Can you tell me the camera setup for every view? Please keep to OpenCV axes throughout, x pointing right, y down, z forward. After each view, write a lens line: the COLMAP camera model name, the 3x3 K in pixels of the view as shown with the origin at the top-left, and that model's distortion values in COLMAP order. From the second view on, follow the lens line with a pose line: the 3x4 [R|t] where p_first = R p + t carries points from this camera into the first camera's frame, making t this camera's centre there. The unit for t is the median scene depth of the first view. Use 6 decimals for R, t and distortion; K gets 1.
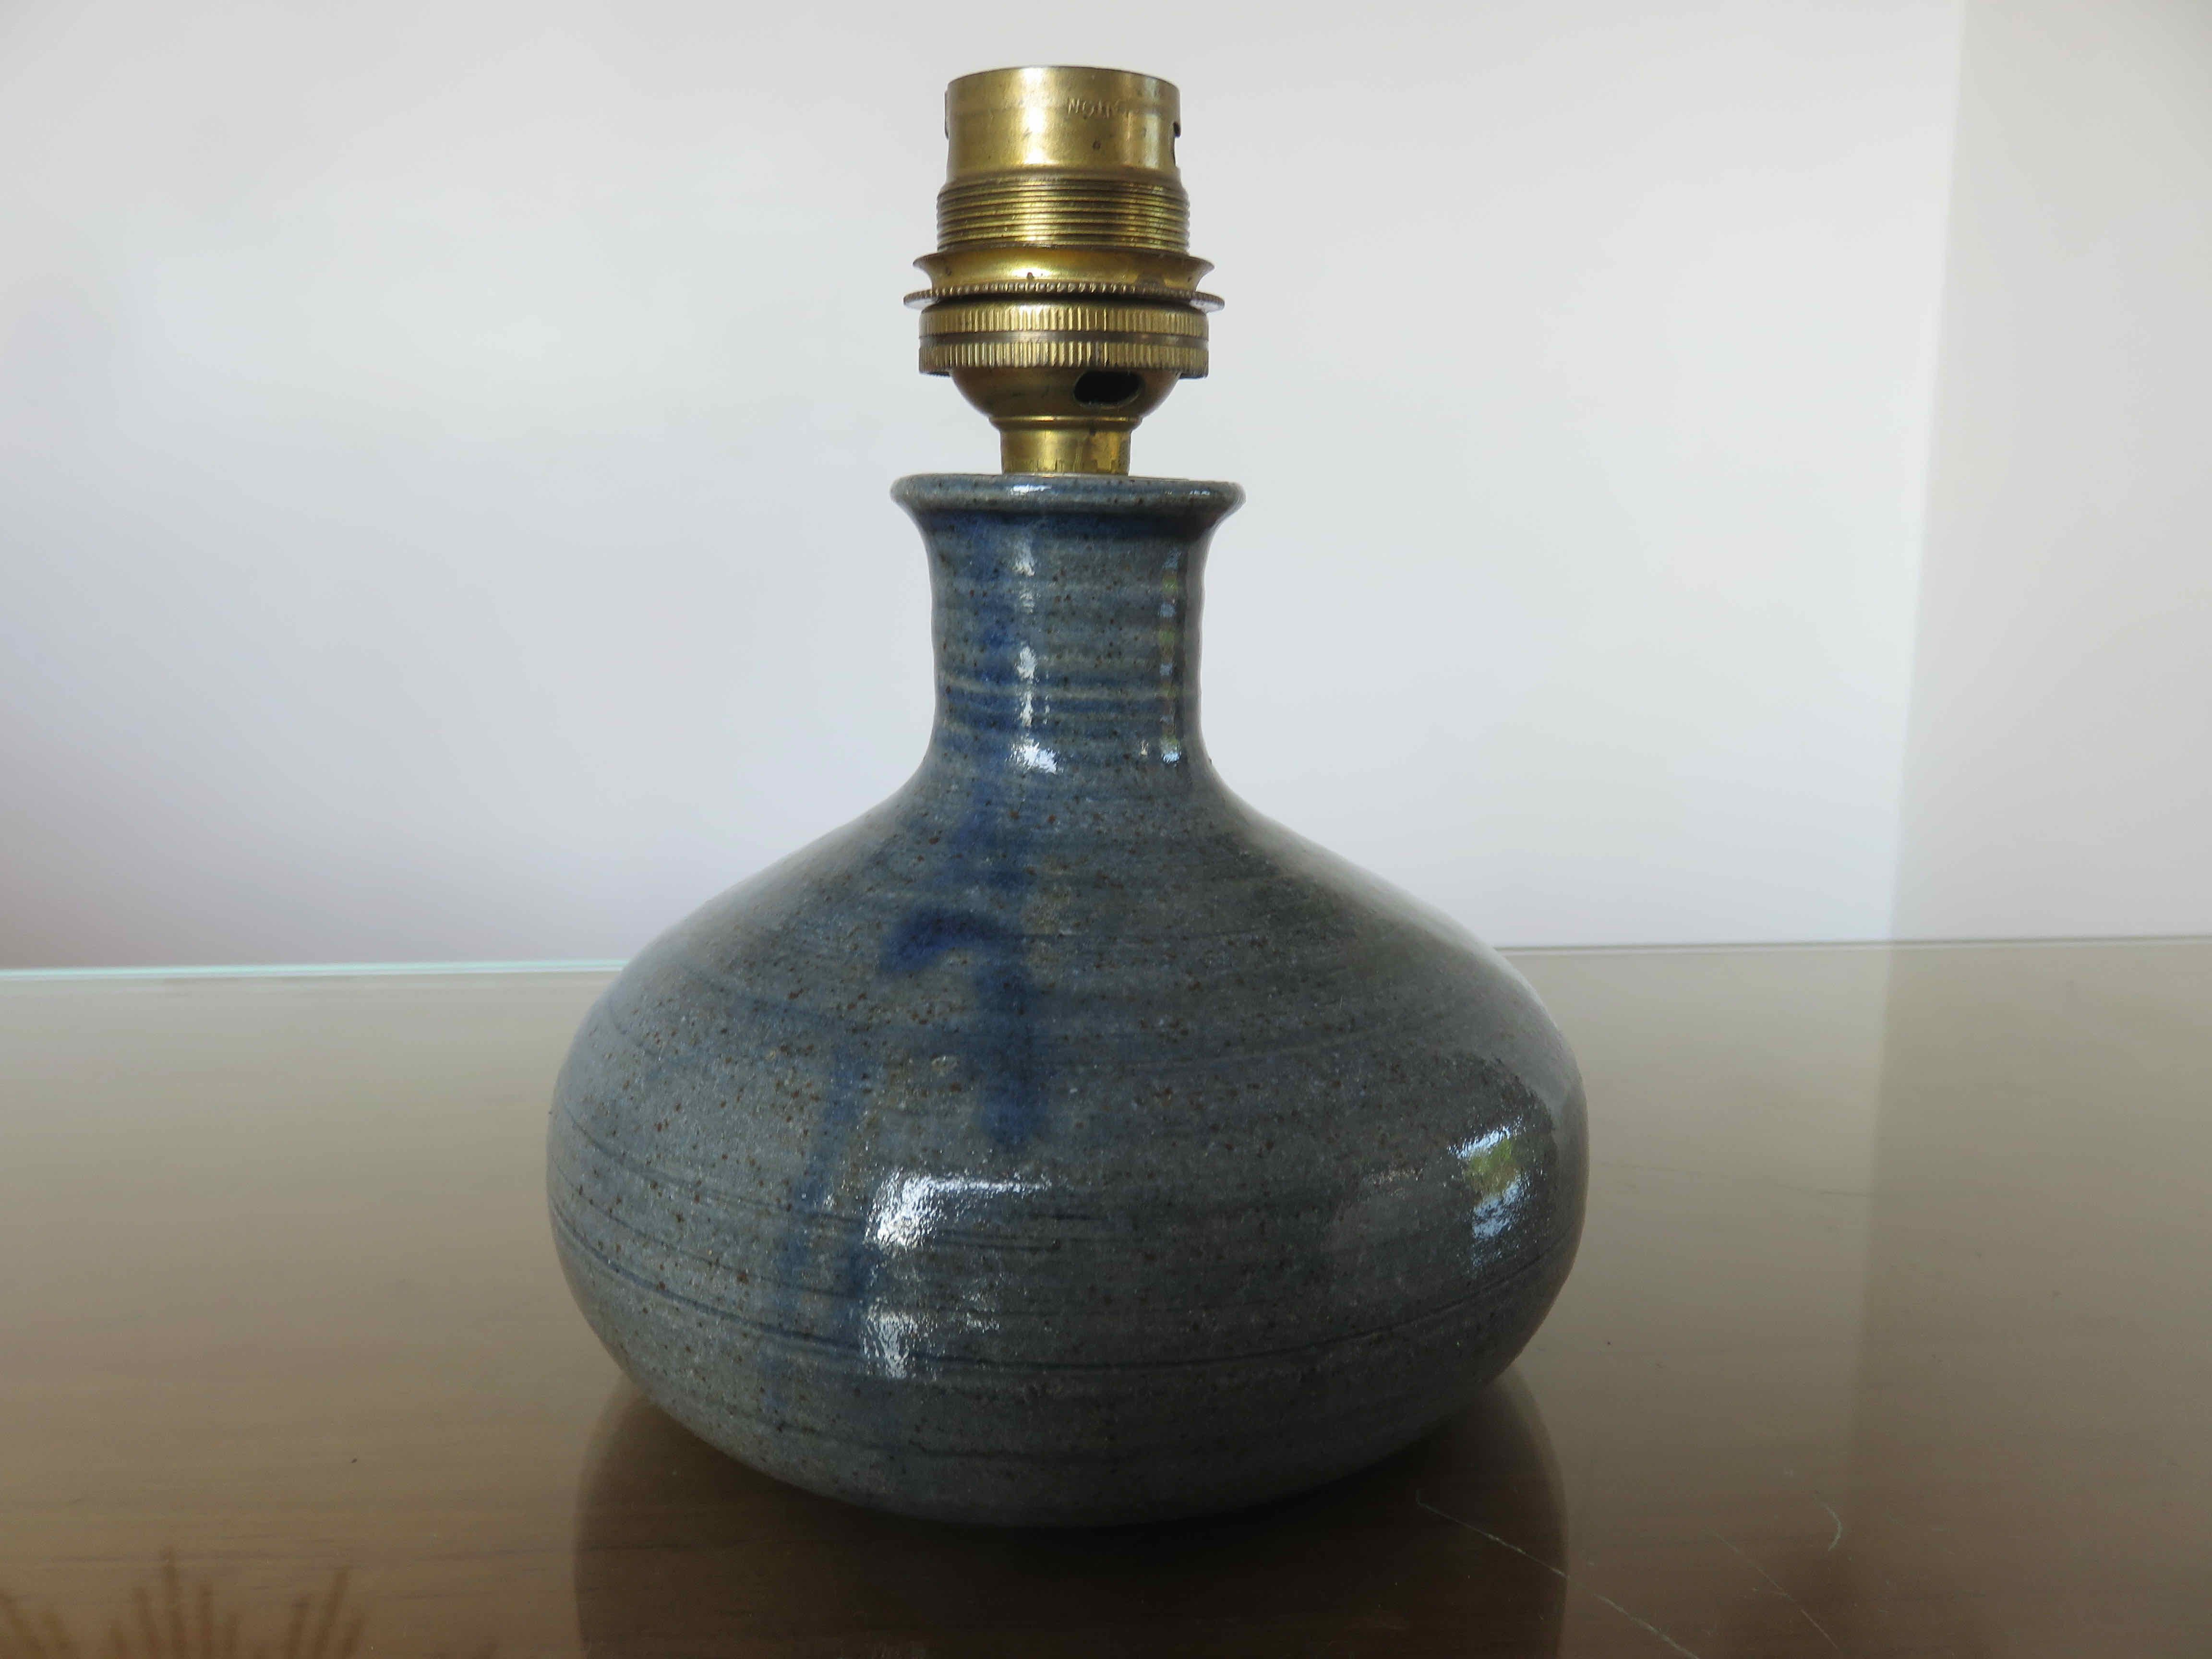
lens RADIAL K [[1727.5, 0, 1104.3], [0, 1727.5, 823.7], [0, 0, 1]] dist [0.007958, 0.003078]
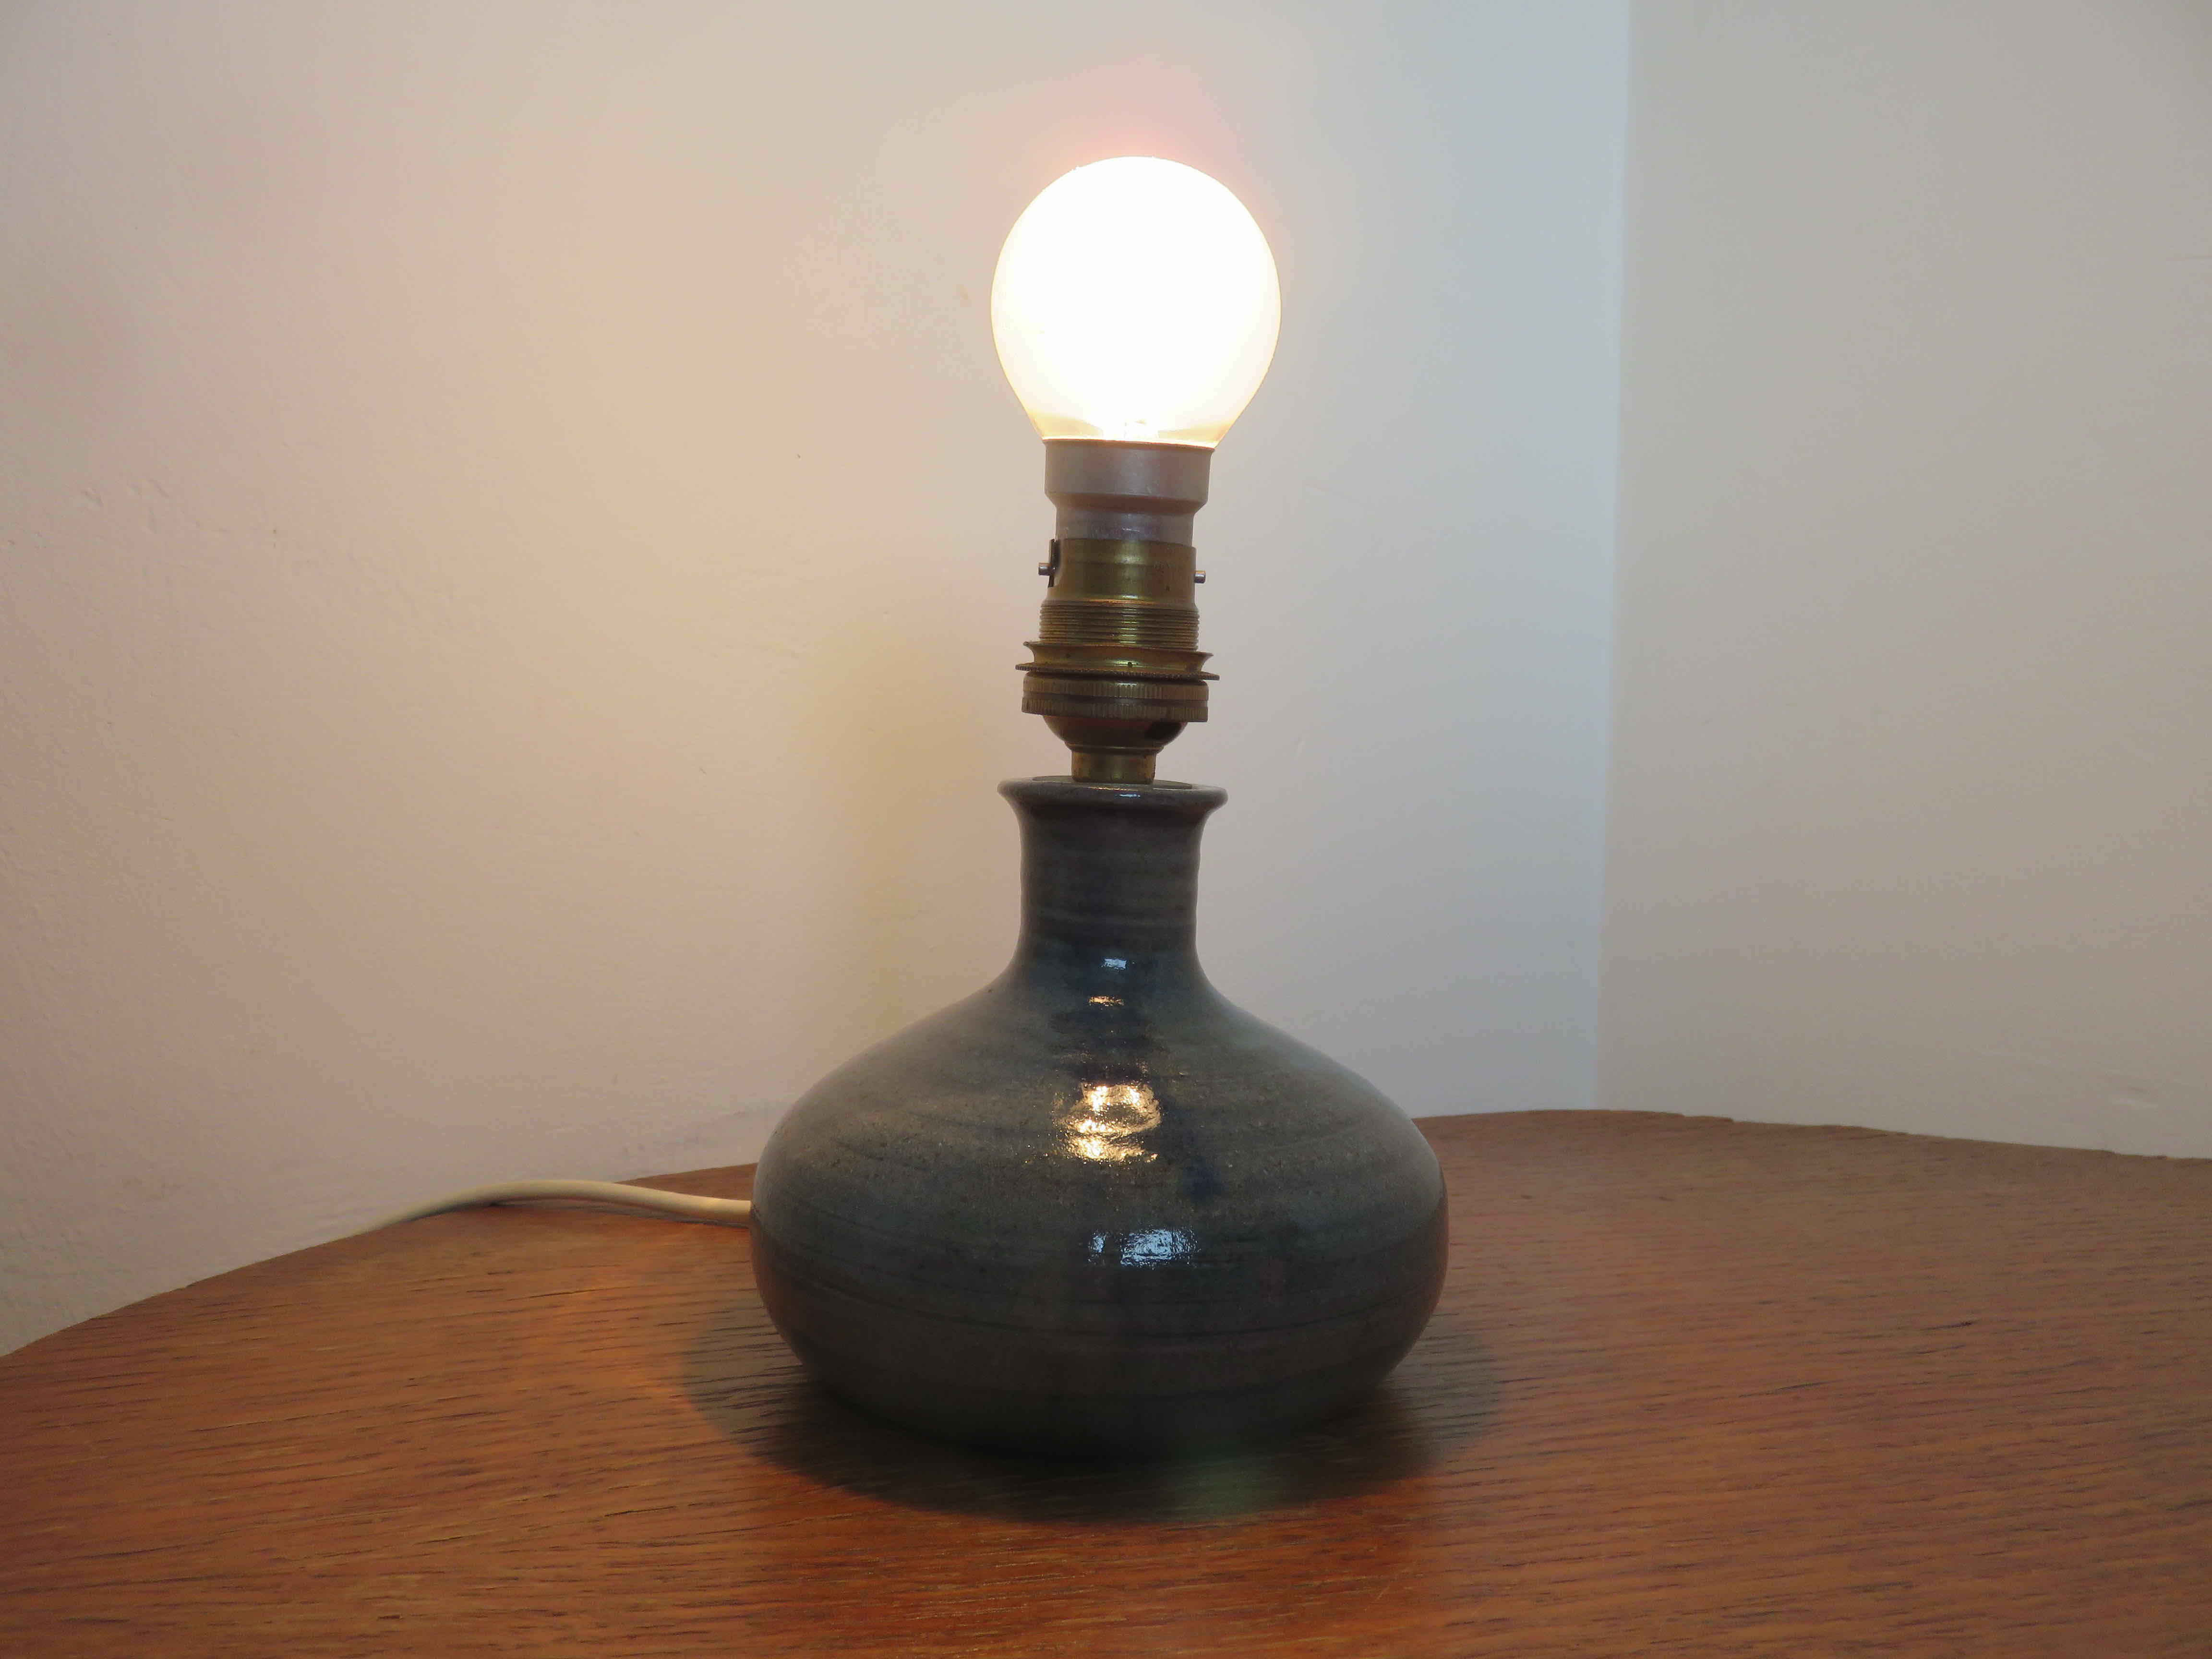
lens RADIAL K [[1727.5, 0, 1104.3], [0, 1727.5, 823.7], [0, 0, 1]] dist [0.007958, 0.003078]
pose [[0.941663, -0.000282, 0.336557, -0.666834], [0.037374, 0.993902, -0.103738, -0.004438], [-0.334476, 0.110264, 0.935931, -0.531566]]
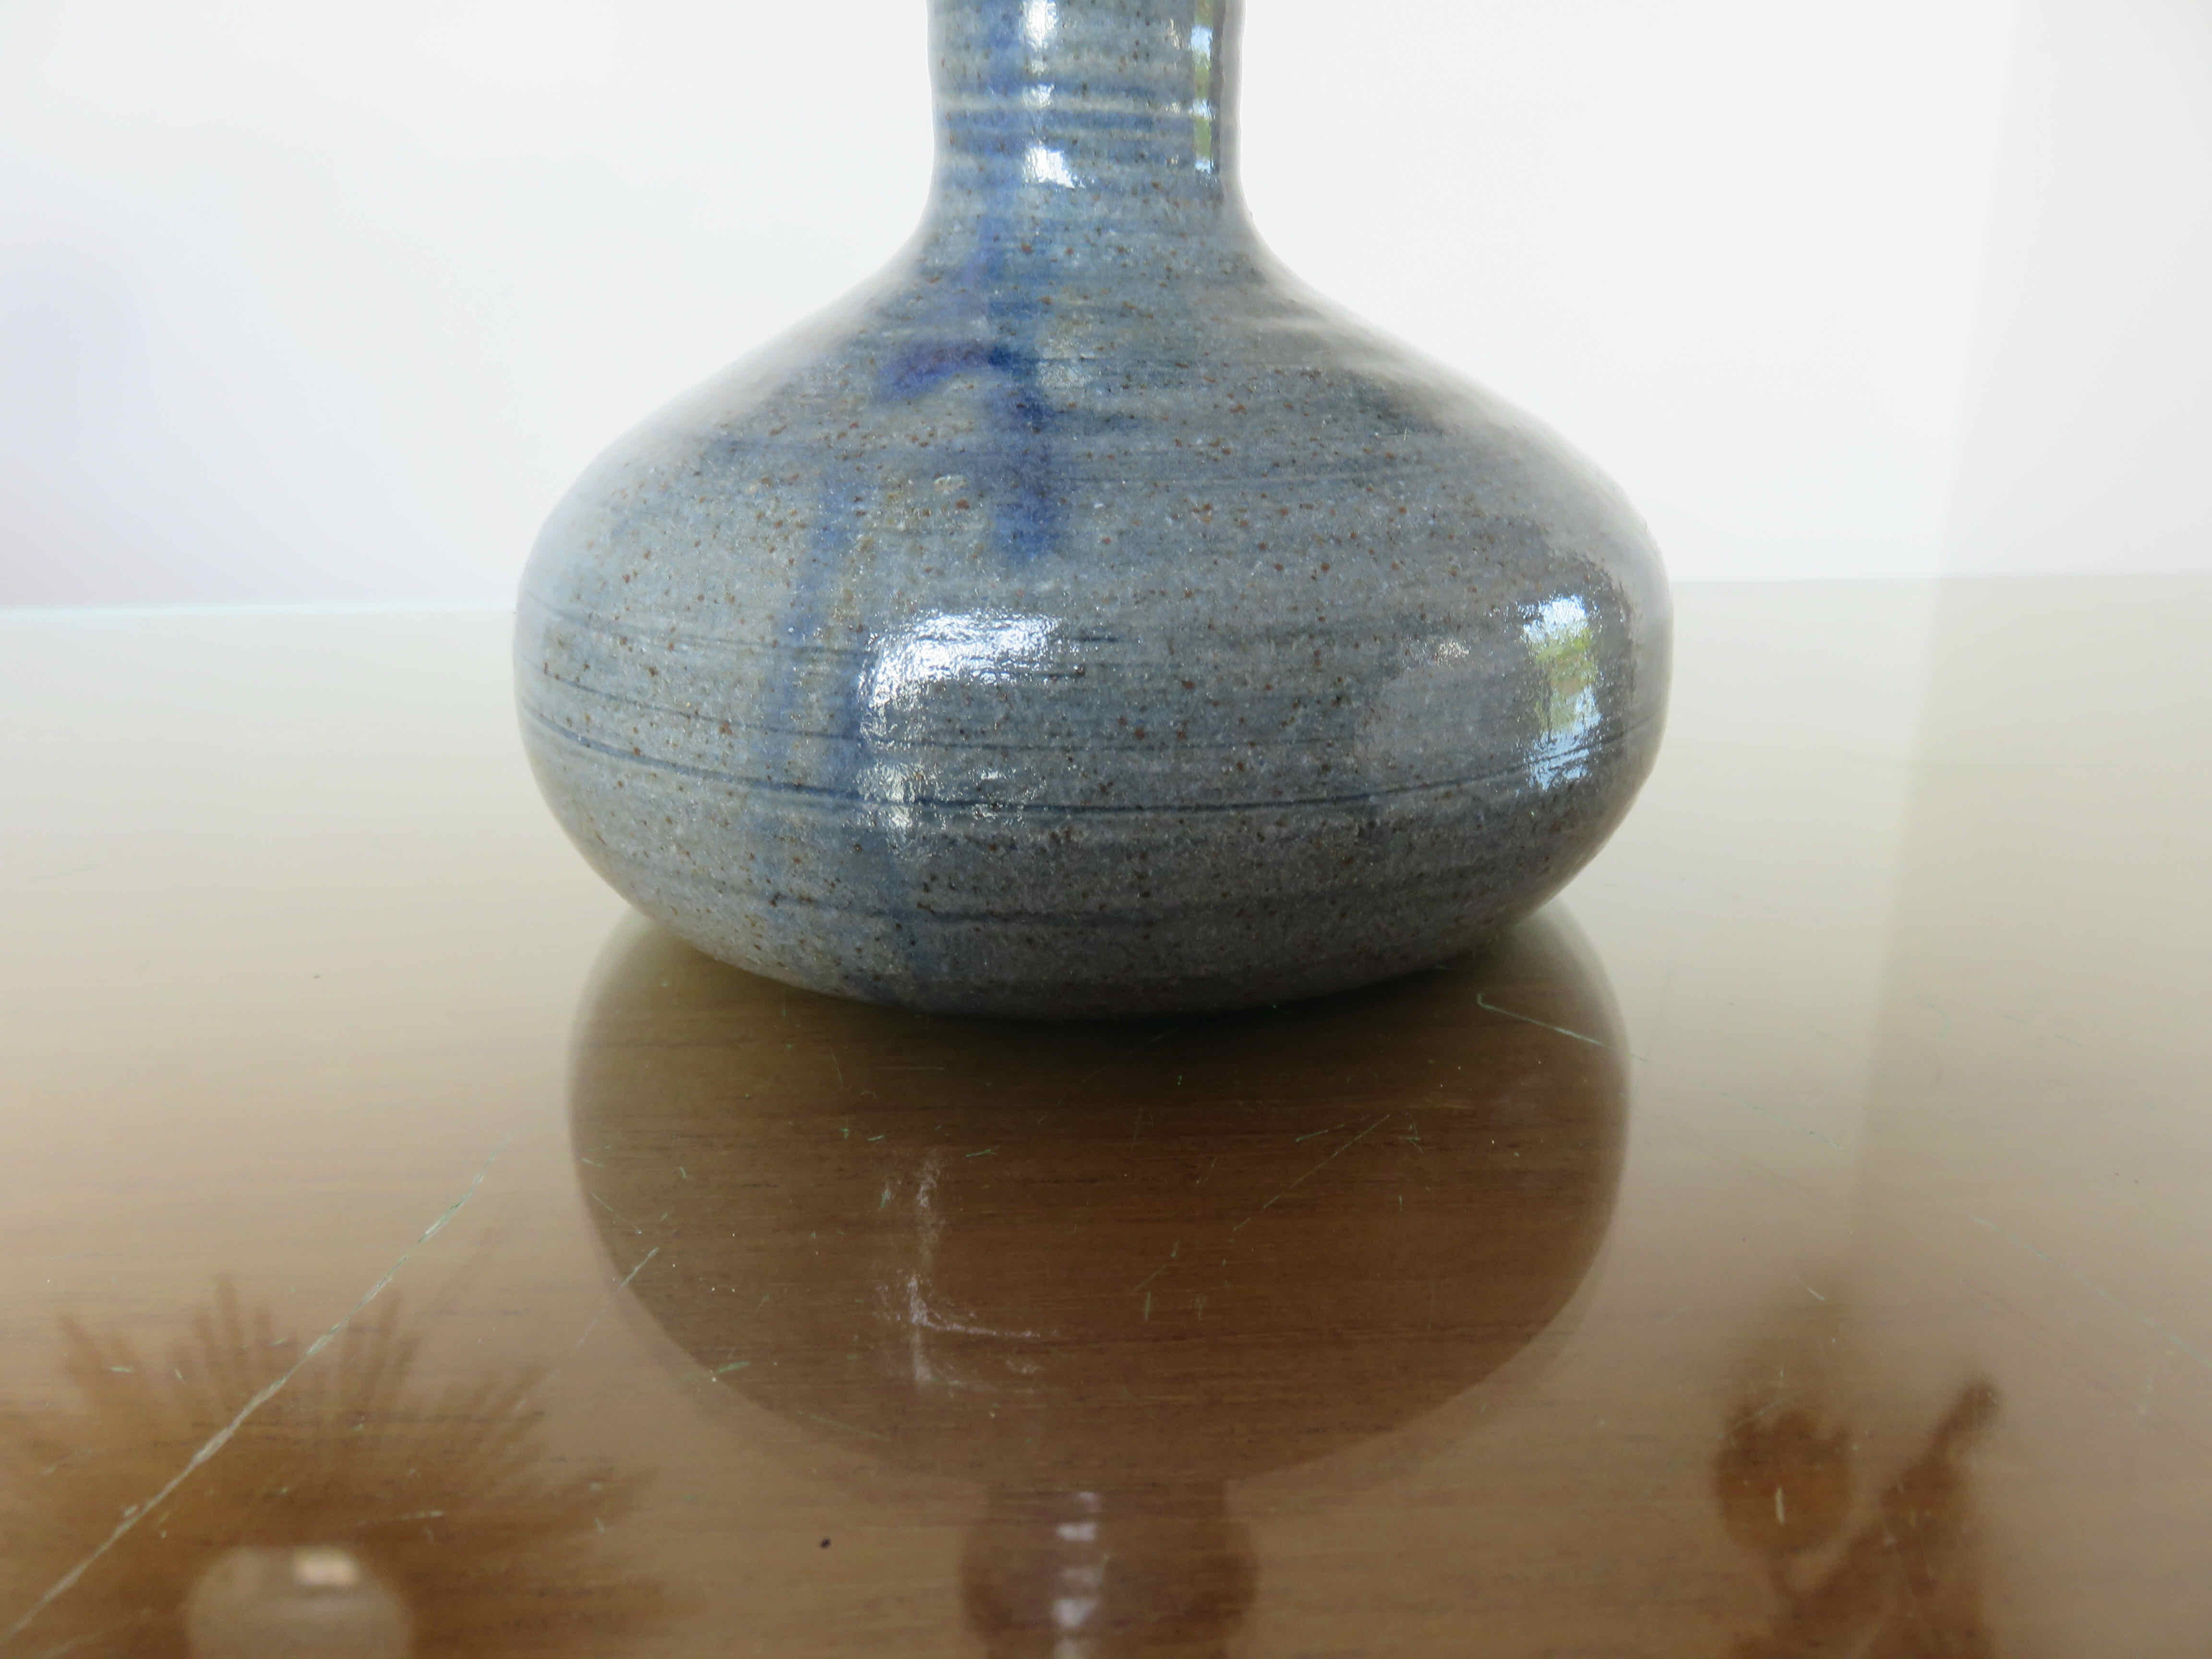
lens RADIAL K [[1727.5, 0, 1104.3], [0, 1727.5, 823.7], [0, 0, 1]] dist [0.007958, 0.003078]
pose [[0.999931, -0.005995, -0.010145, -0.006881], [0.007260, 0.991536, 0.129627, 0.193126], [0.009282, -0.129691, 0.991511, 0.118140]]
